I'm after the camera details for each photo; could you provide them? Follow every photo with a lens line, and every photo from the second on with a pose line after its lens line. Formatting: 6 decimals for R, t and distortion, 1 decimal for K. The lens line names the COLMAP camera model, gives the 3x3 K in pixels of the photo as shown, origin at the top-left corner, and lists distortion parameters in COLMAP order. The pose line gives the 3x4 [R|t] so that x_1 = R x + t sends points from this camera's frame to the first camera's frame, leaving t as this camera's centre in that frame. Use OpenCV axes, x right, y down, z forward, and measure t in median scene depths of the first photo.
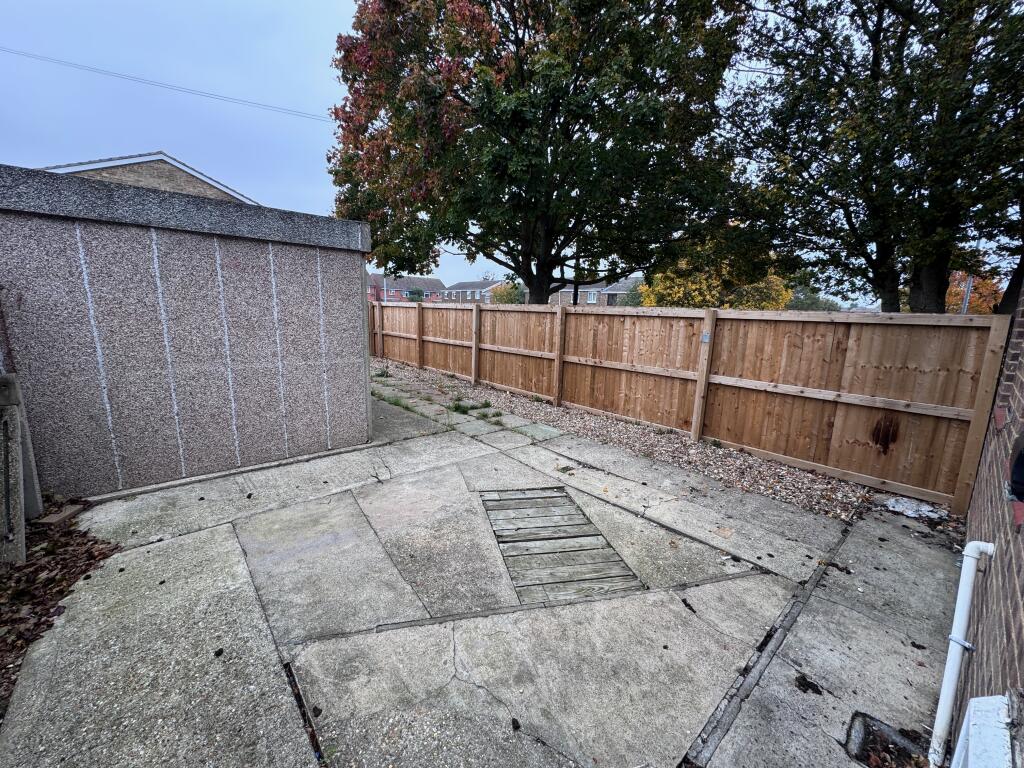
lens RADIAL K [[406.9, 0, 512.0], [0, 406.9, 384.0], [0, 0, 1]] dist [-0.003101, 0.000237]
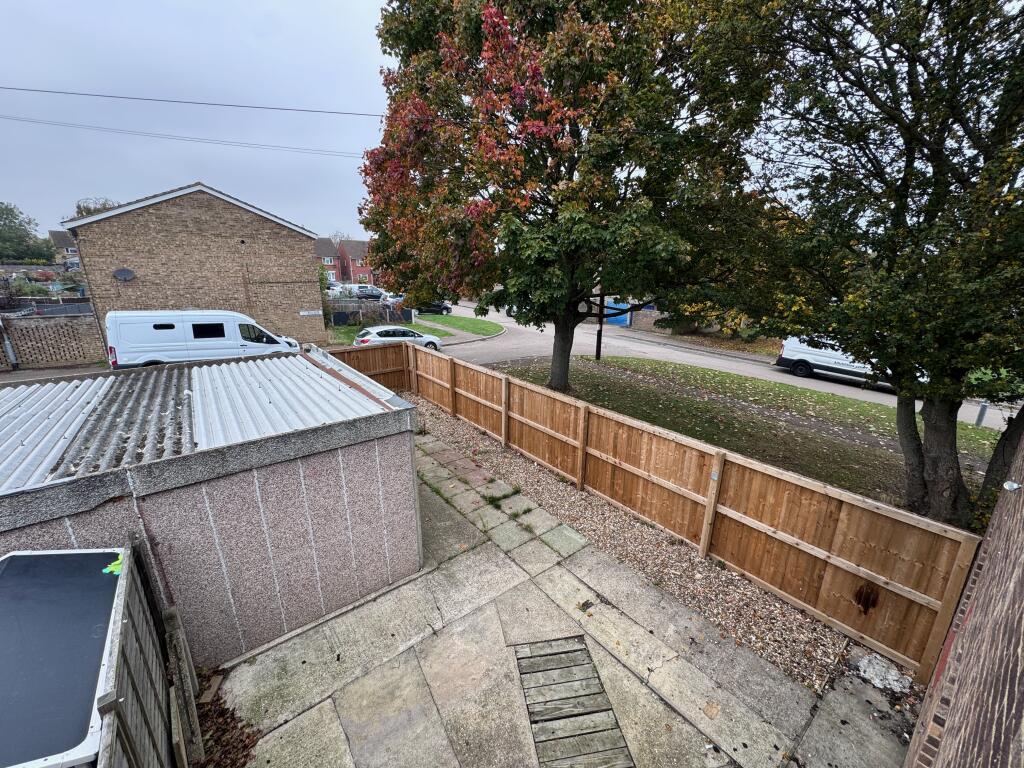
lens RADIAL K [[406.9, 0, 512.0], [0, 406.9, 384.0], [0, 0, 1]] dist [-0.003101, 0.000237]
pose [[0.997839, -0.008296, -0.065181, -0.000469], [0.014776, 0.994922, 0.099560, -0.575150], [0.064024, -0.100308, 0.992894, -0.133547]]
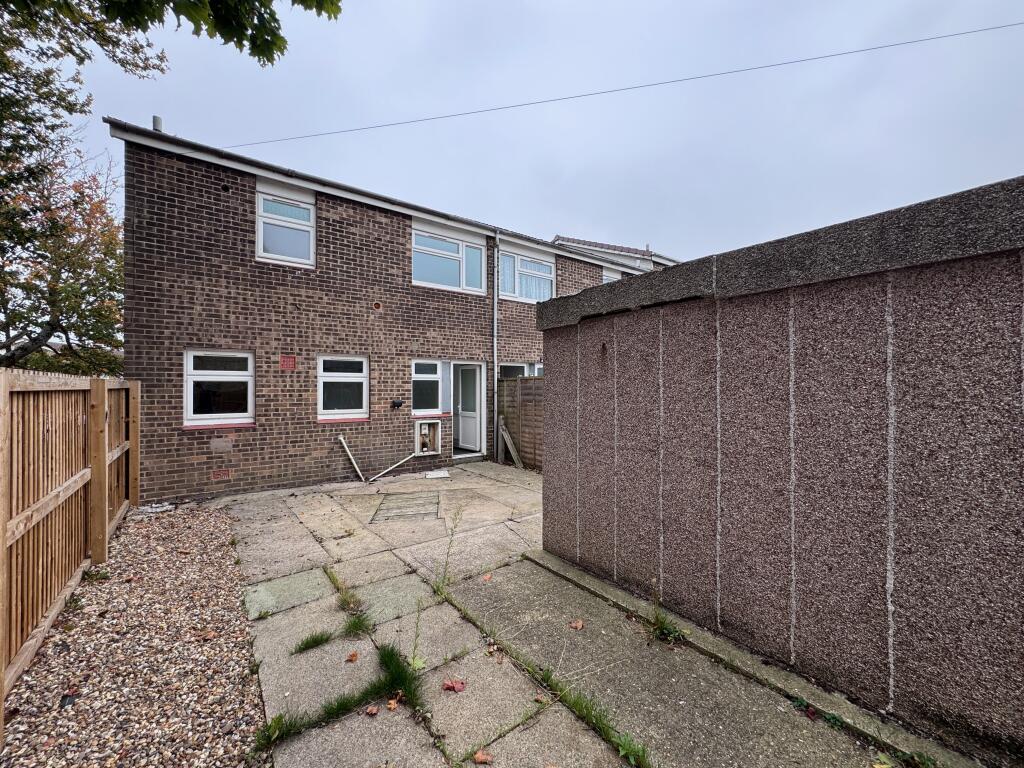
lens RADIAL K [[406.9, 0, 512.0], [0, 406.9, 384.0], [0, 0, 1]] dist [-0.003101, 0.000237]
pose [[-0.995777, -0.031762, 0.086138, -0.381263], [-0.016439, 0.984770, 0.173085, -0.370656], [-0.090324, 0.170938, -0.981133, 1.968677]]
